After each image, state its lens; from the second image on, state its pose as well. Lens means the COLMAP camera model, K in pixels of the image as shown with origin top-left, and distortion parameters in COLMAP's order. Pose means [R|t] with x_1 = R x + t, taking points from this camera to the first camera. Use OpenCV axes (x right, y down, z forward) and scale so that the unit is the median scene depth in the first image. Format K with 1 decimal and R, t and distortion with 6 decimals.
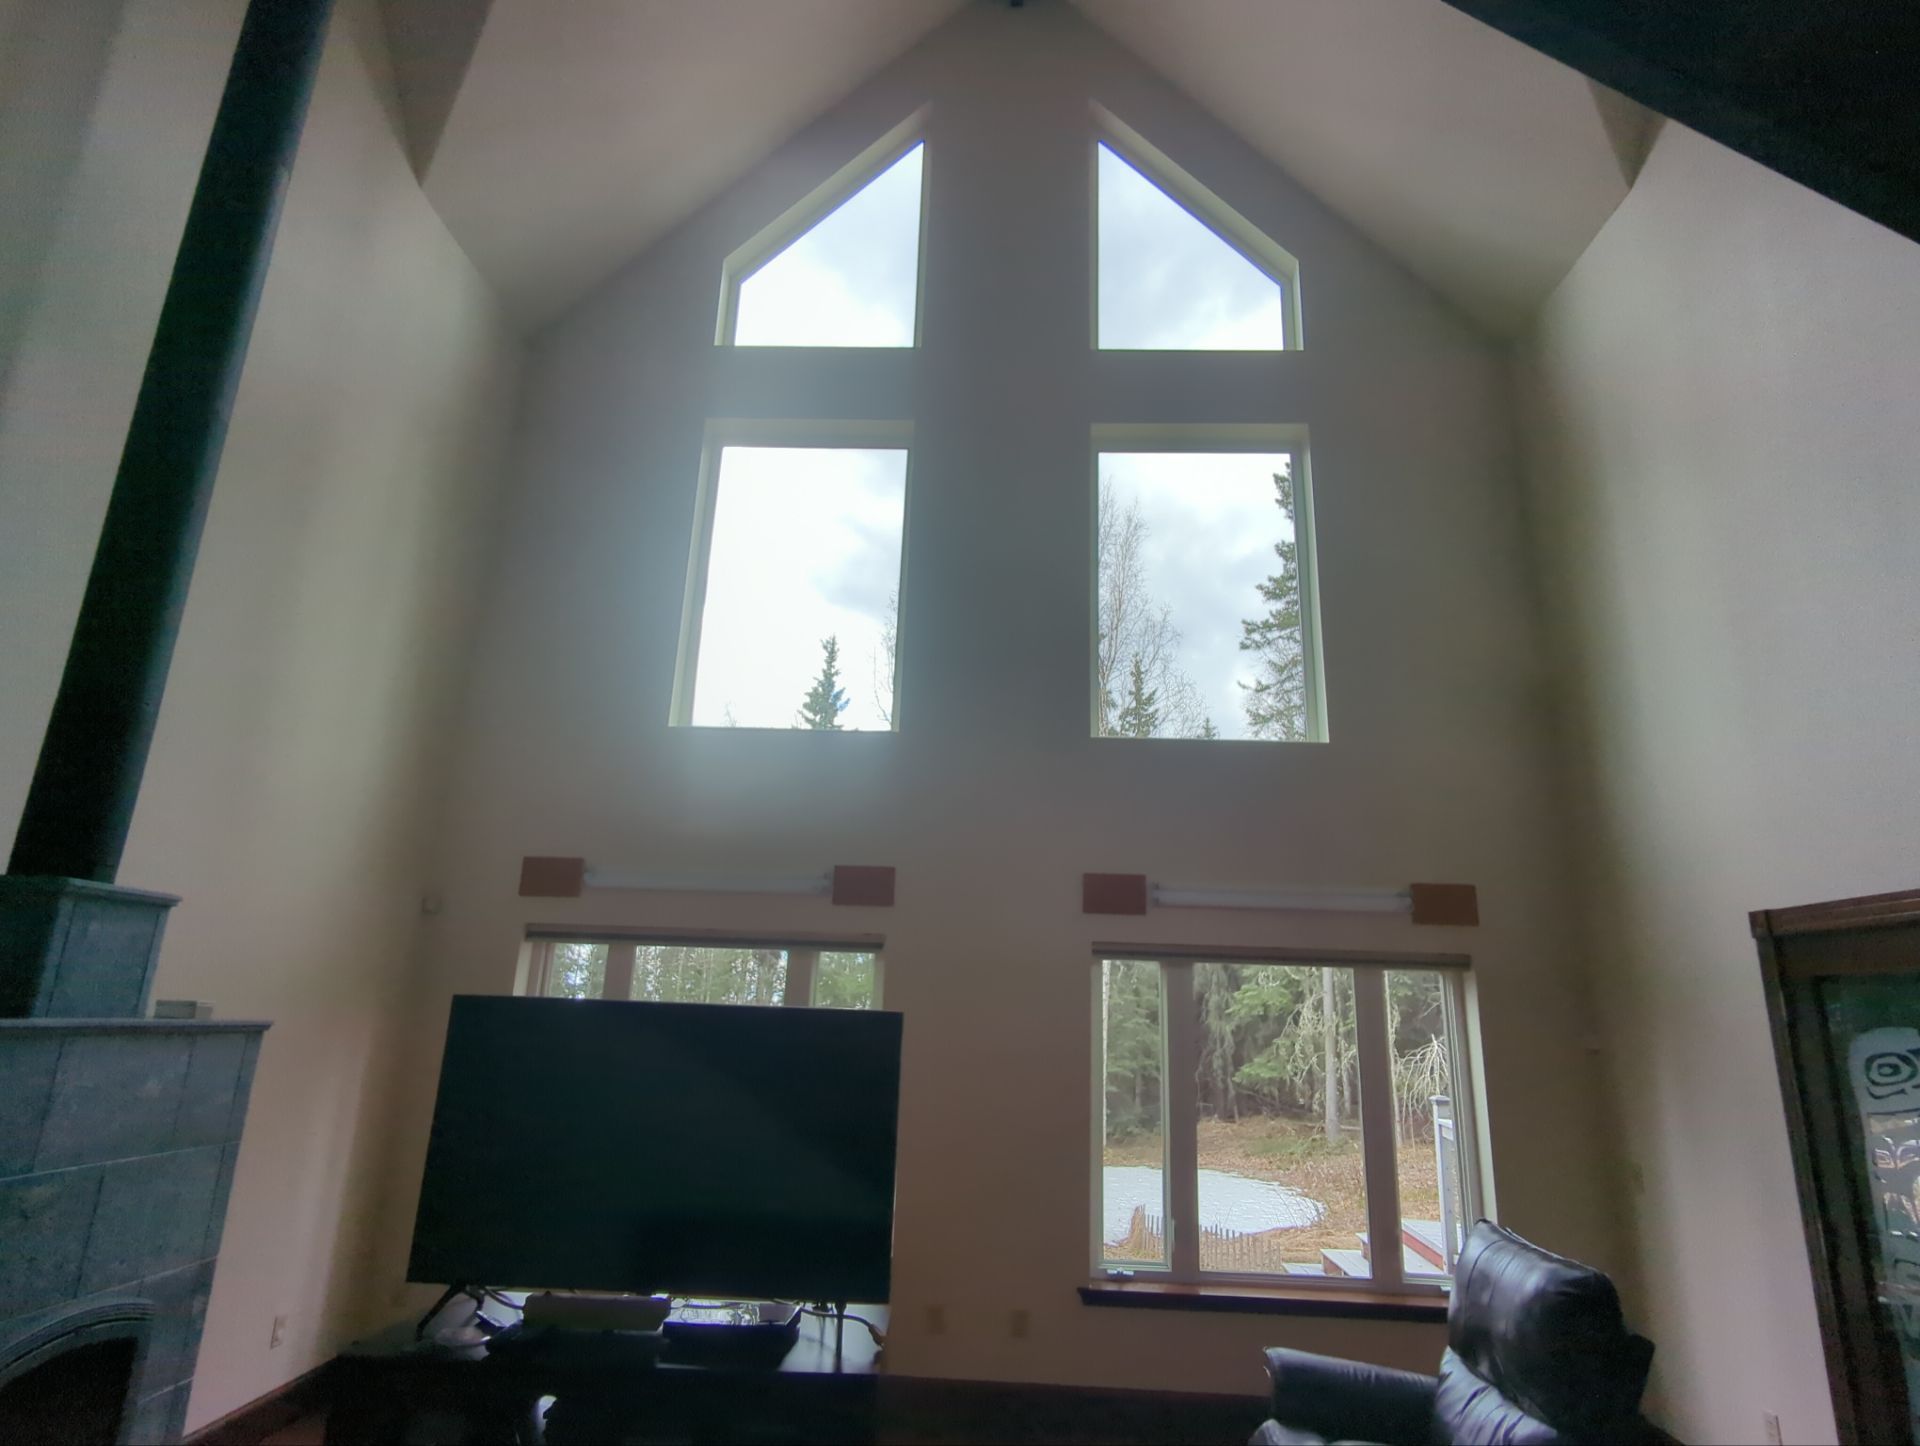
lens RADIAL K [[1052.3, 0, 966.4], [0, 1052.3, 718.1], [0, 0, 1]] dist [0.006710, 0.001287]
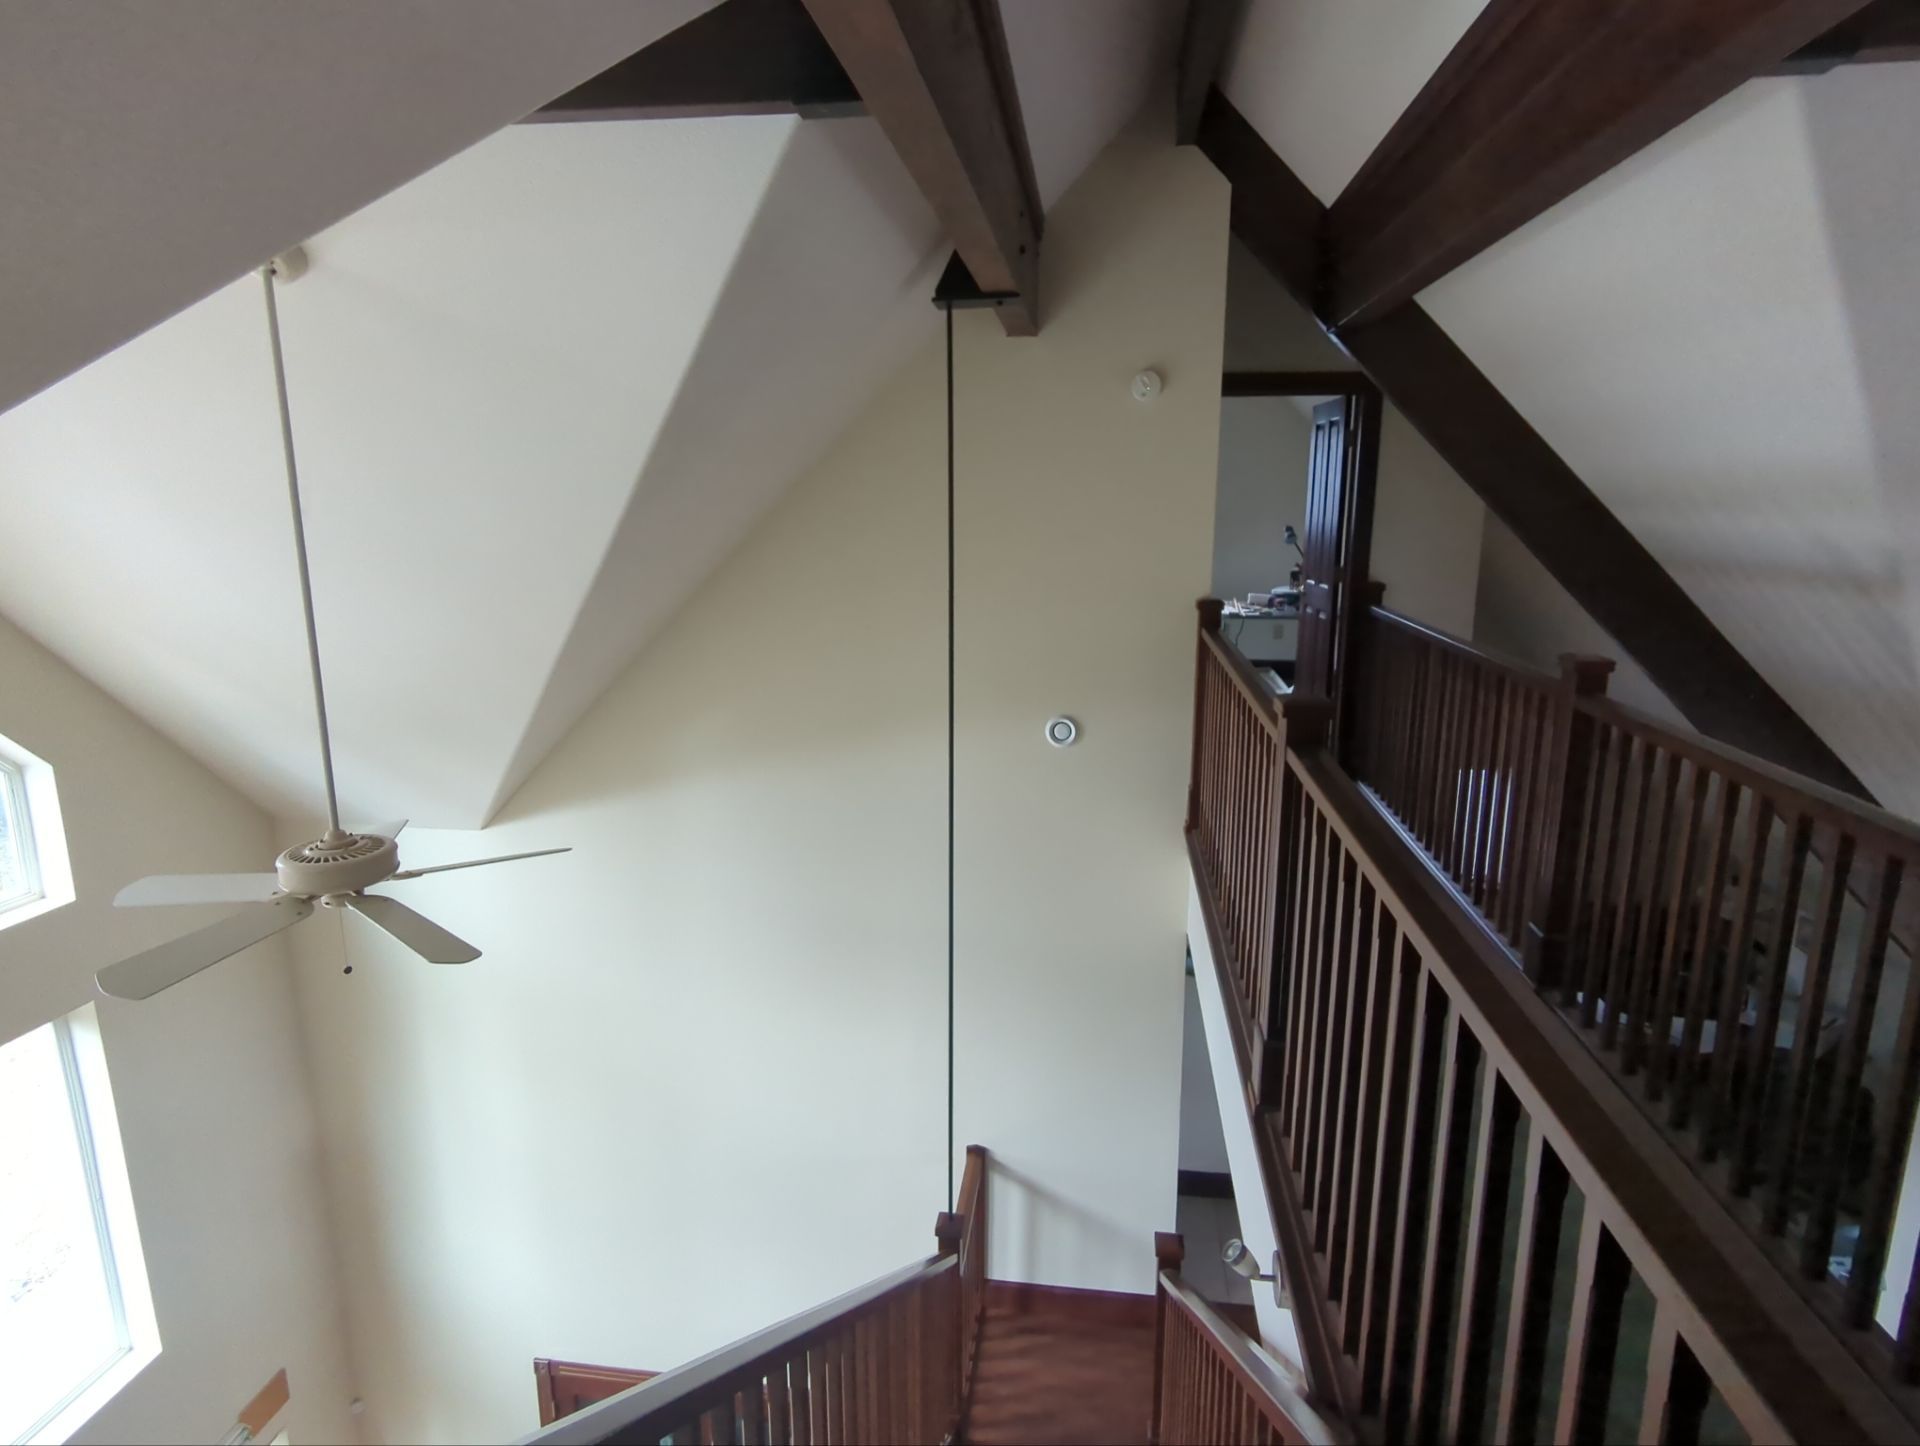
lens RADIAL K [[1064.8, 0, 961.2], [0, 1064.8, 708.6], [0, 0, 1]] dist [0.004328, -0.000699]
pose [[0.096622, -0.236626, 0.966784, -0.348331], [-0.270562, 0.928509, 0.254299, -0.875030], [-0.957842, -0.286146, 0.025693, 0.410723]]
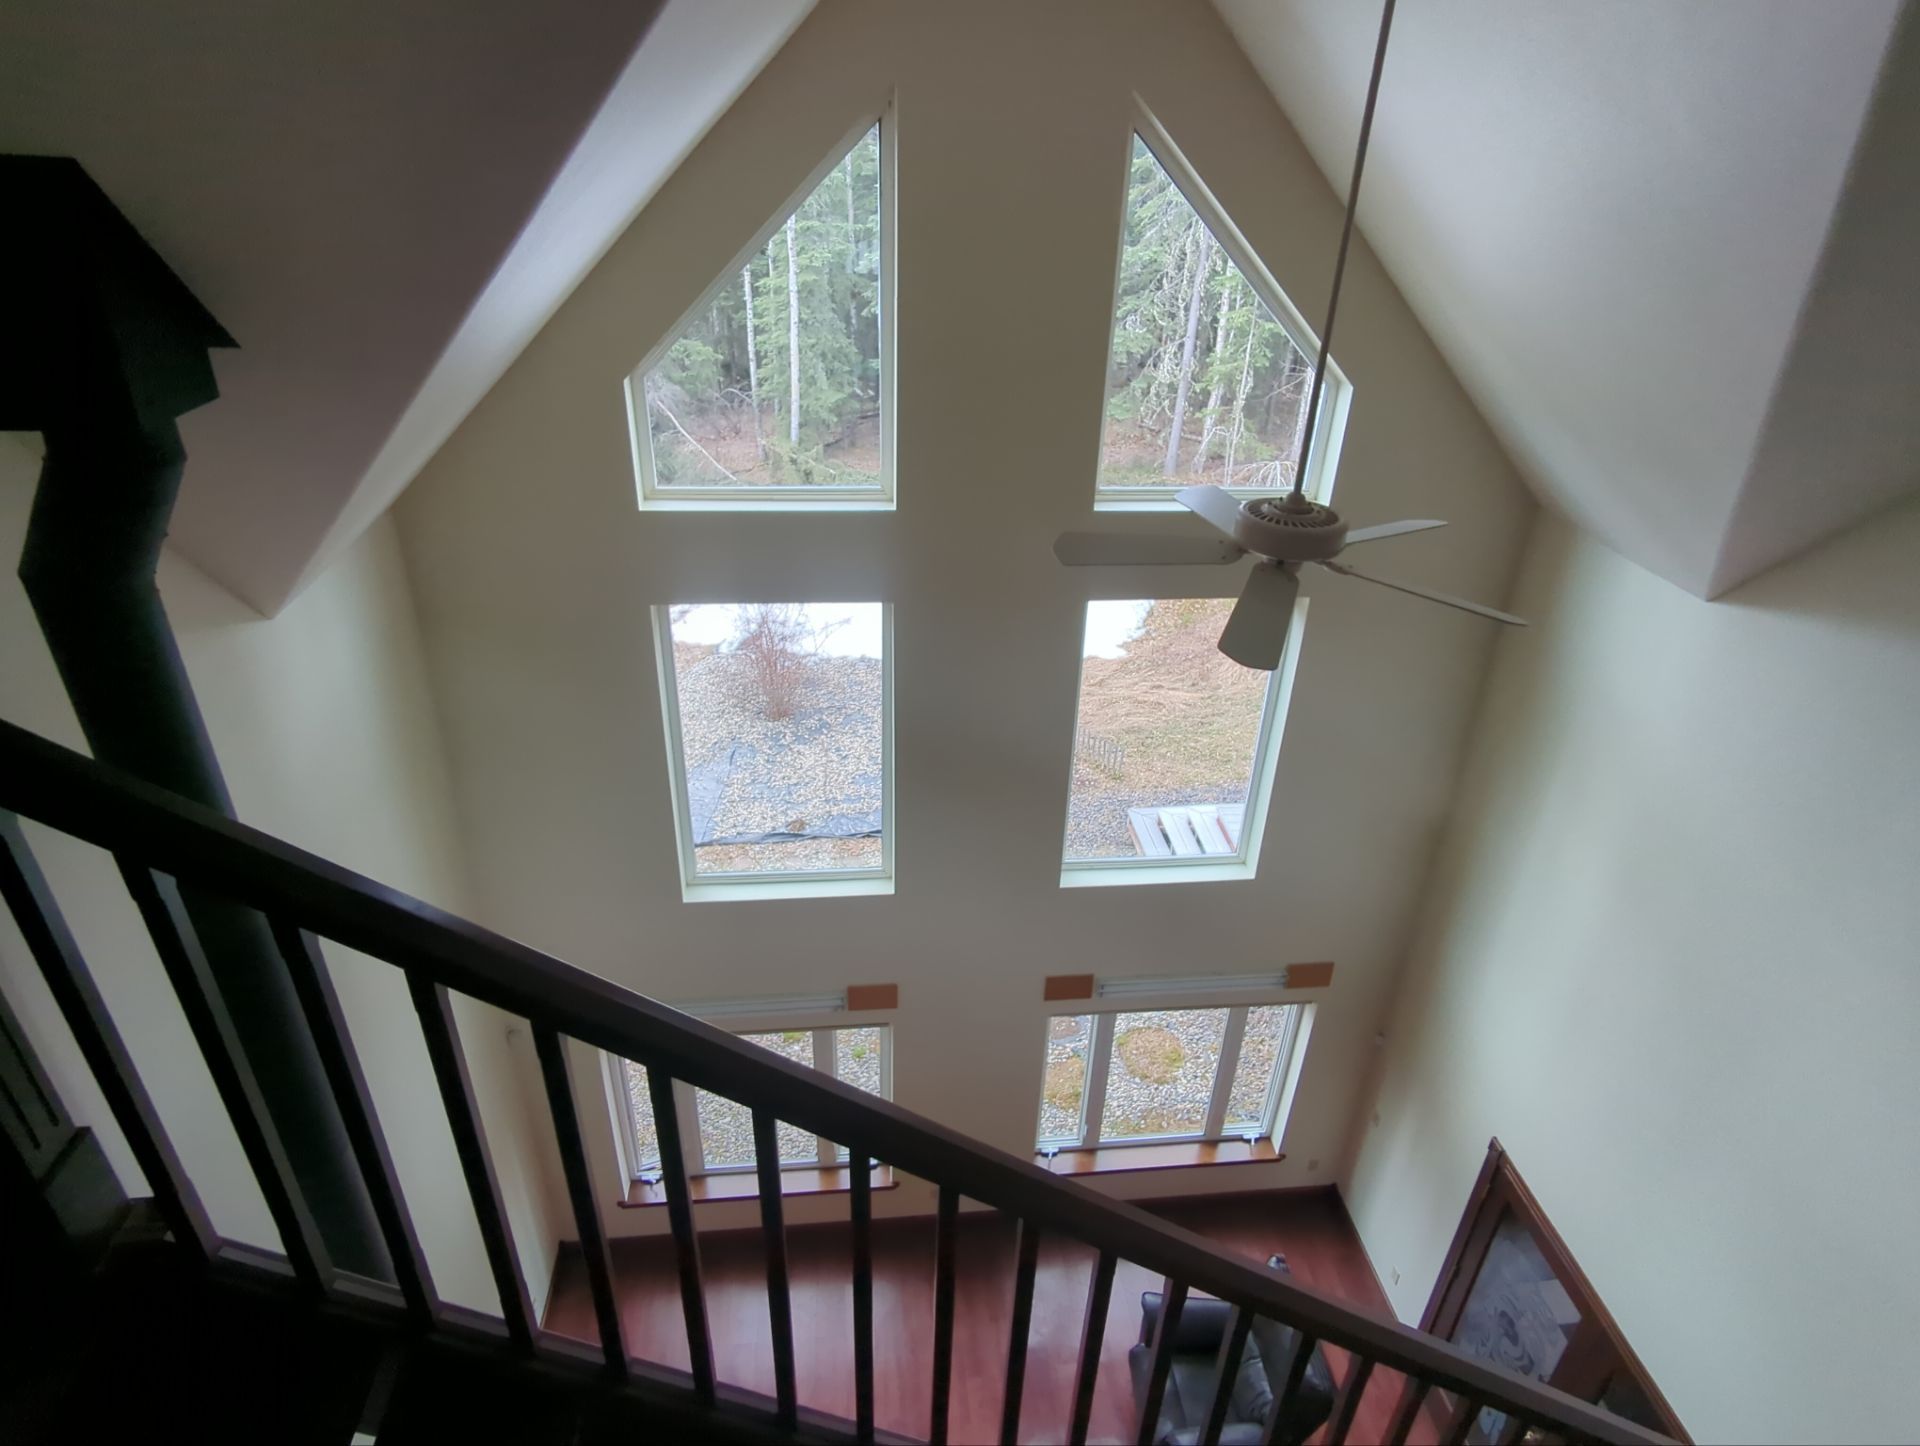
lens RADIAL K [[1064.8, 0, 961.2], [0, 1064.8, 708.6], [0, 0, 1]] dist [0.004328, -0.000699]
pose [[0.989648, -0.073681, 0.123160, -0.109754], [-0.036038, 0.703075, 0.710202, -0.874873], [-0.138919, -0.707288, 0.693141, 0.315780]]
